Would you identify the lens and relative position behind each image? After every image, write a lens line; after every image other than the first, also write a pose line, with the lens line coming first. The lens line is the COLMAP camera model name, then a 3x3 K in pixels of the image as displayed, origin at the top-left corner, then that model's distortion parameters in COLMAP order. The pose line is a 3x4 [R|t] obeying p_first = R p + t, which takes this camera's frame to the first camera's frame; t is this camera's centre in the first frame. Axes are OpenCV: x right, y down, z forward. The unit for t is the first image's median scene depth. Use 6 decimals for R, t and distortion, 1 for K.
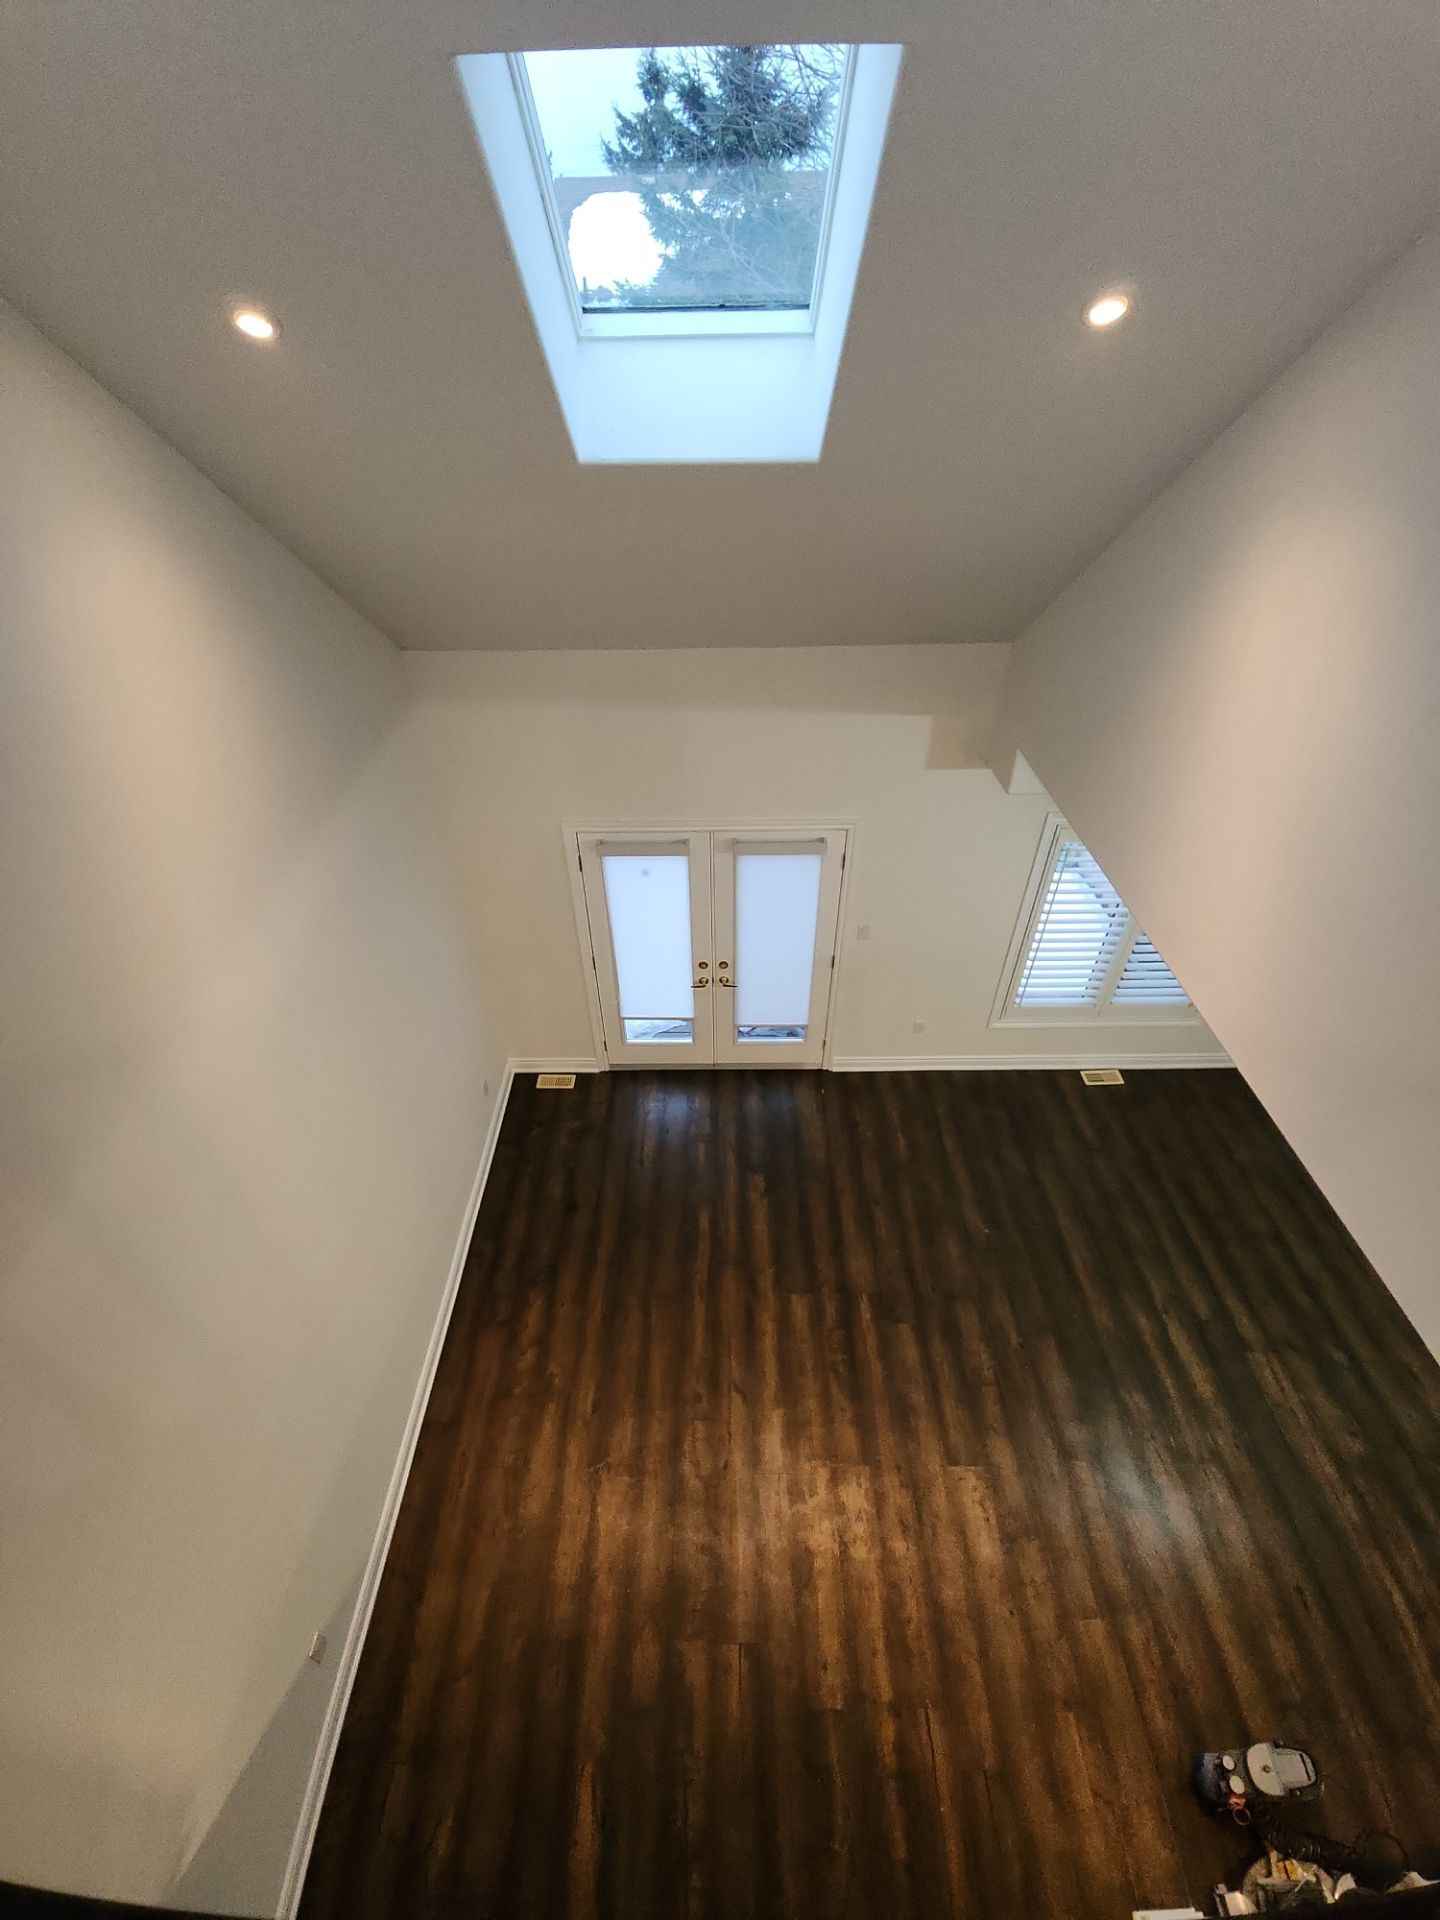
lens RADIAL K [[788.3, 0, 713.5], [0, 788.3, 981.1], [0, 0, 1]] dist [0.001574, 0.000097]
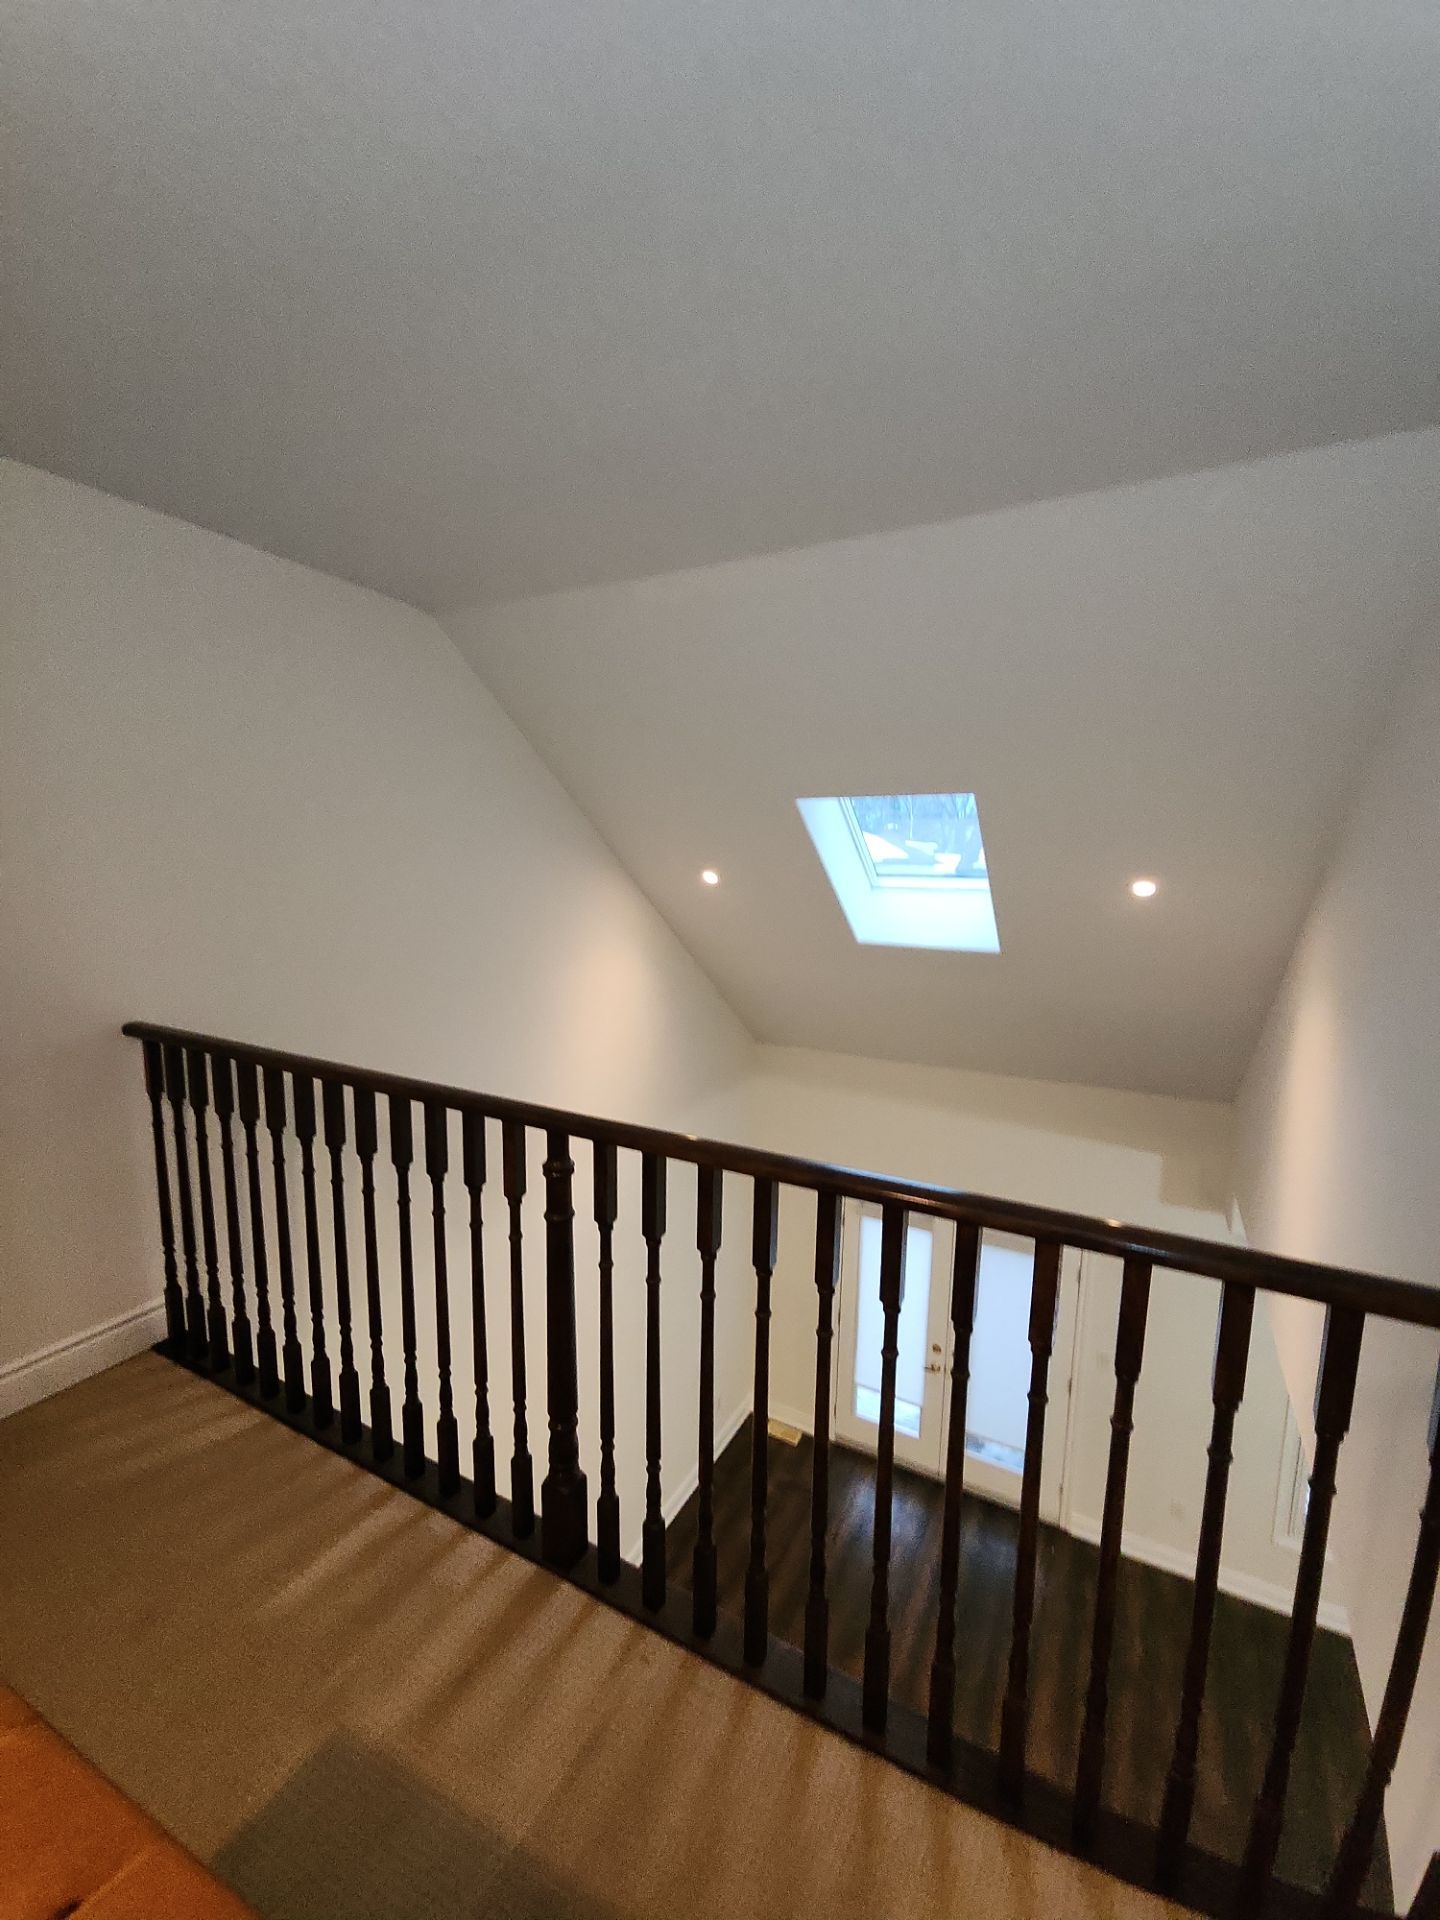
lens RADIAL K [[794.9, 0, 718.0], [0, 794.9, 983.6], [0, 0, 1]] dist [0.035198, 0.000245]
pose [[0.881450, 0.094098, -0.462808, 0.281119], [-0.321980, 0.836639, -0.443129, 0.220373], [0.345506, 0.539611, 0.767754, -0.301686]]
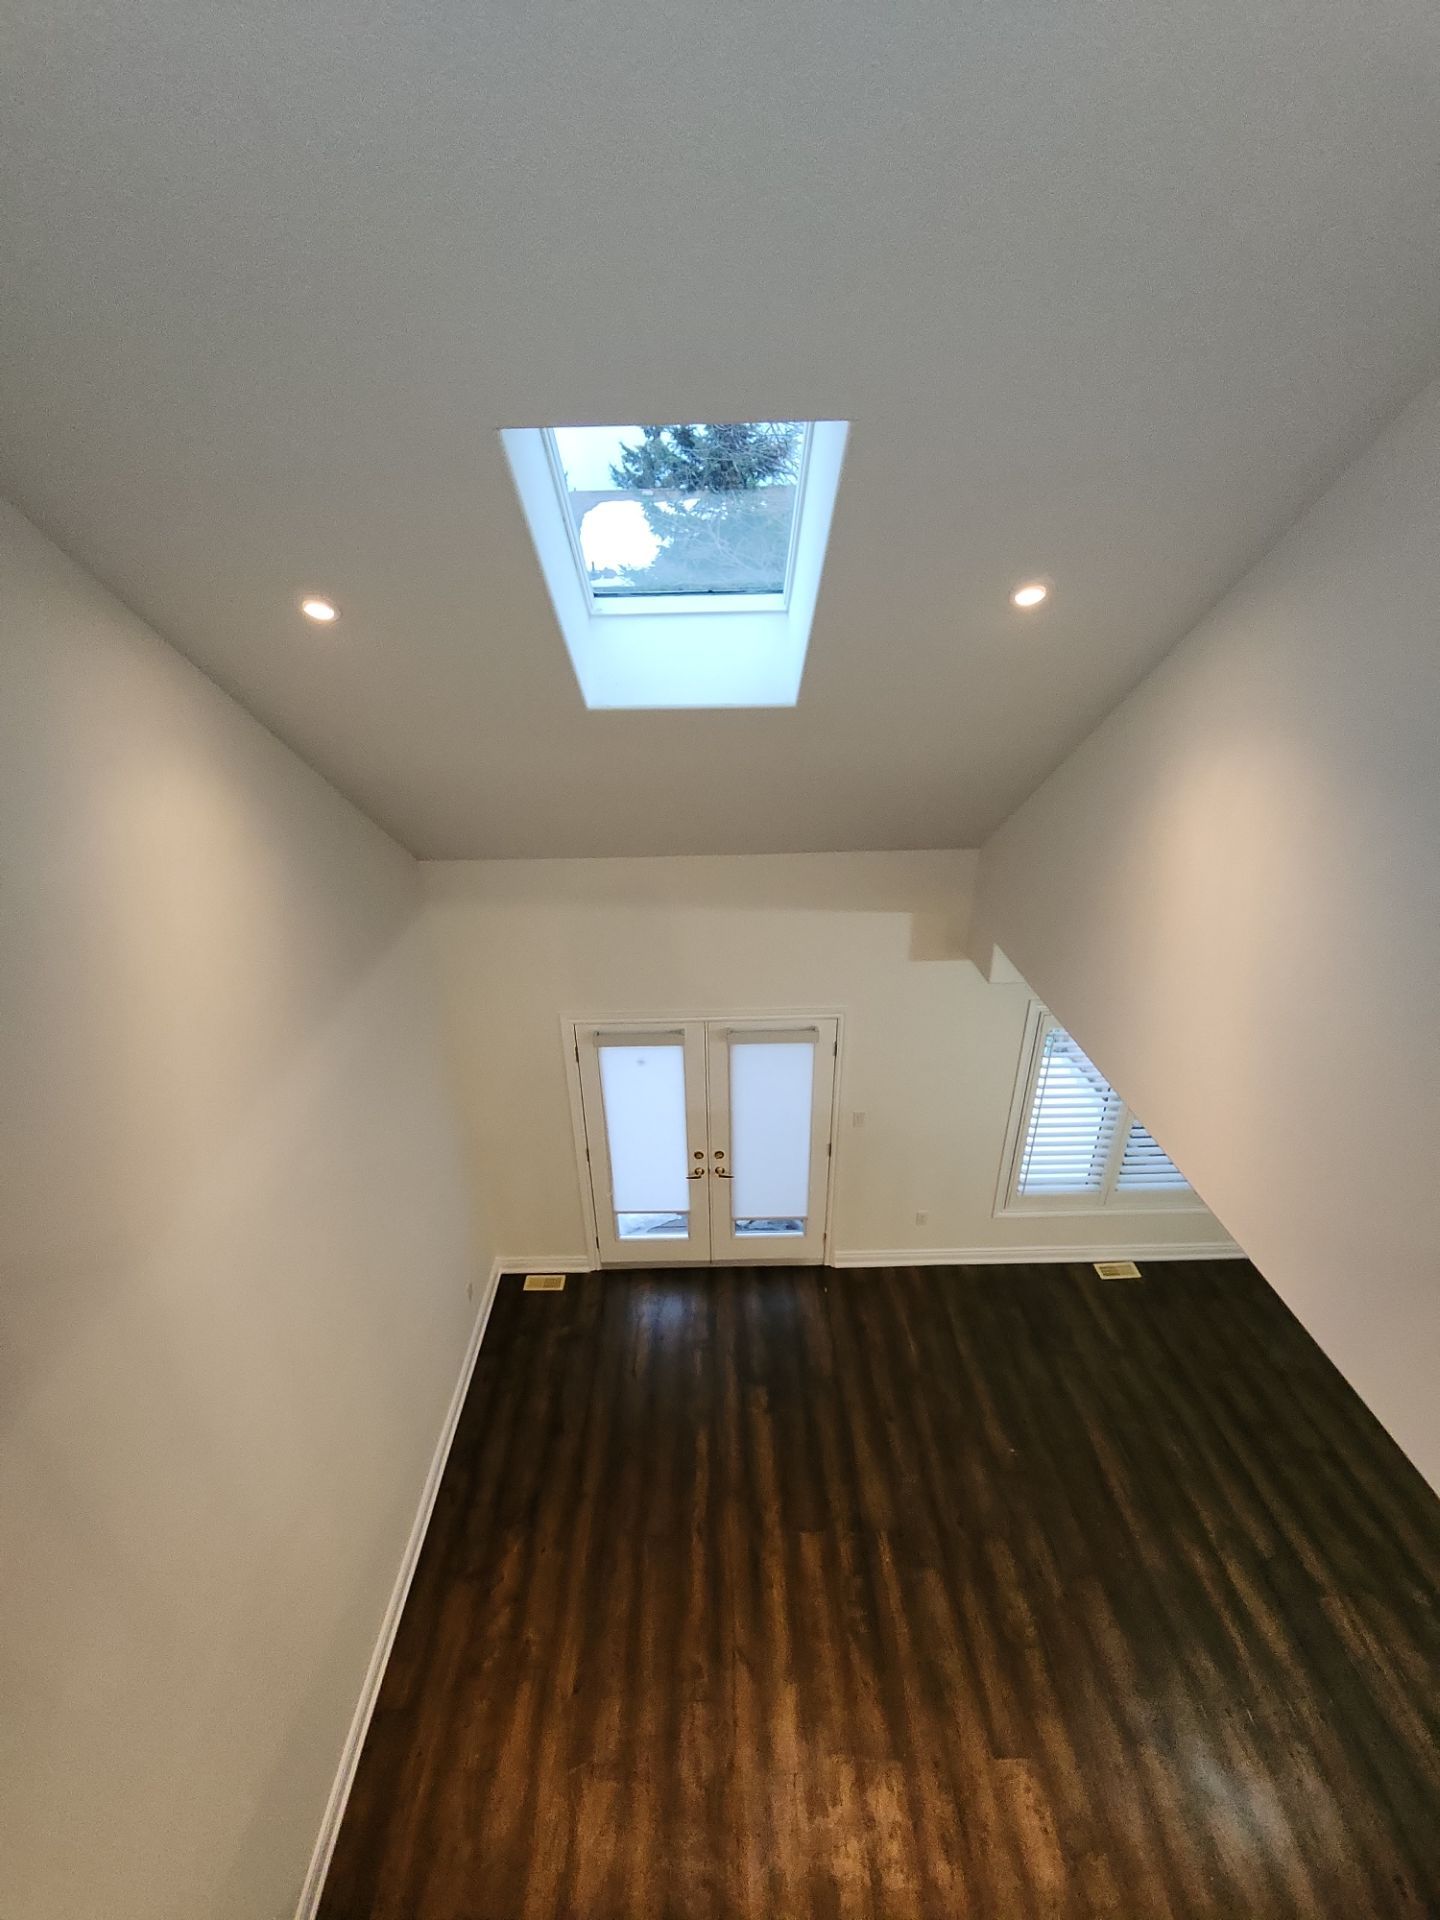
lens RADIAL K [[794.9, 0, 718.0], [0, 794.9, 983.6], [0, 0, 1]] dist [0.035198, 0.000245]
pose [[0.999839, -0.011124, 0.014111, -0.000893], [0.014106, 0.972397, -0.232907, 0.006087], [-0.011131, 0.233069, 0.972397, -0.032954]]
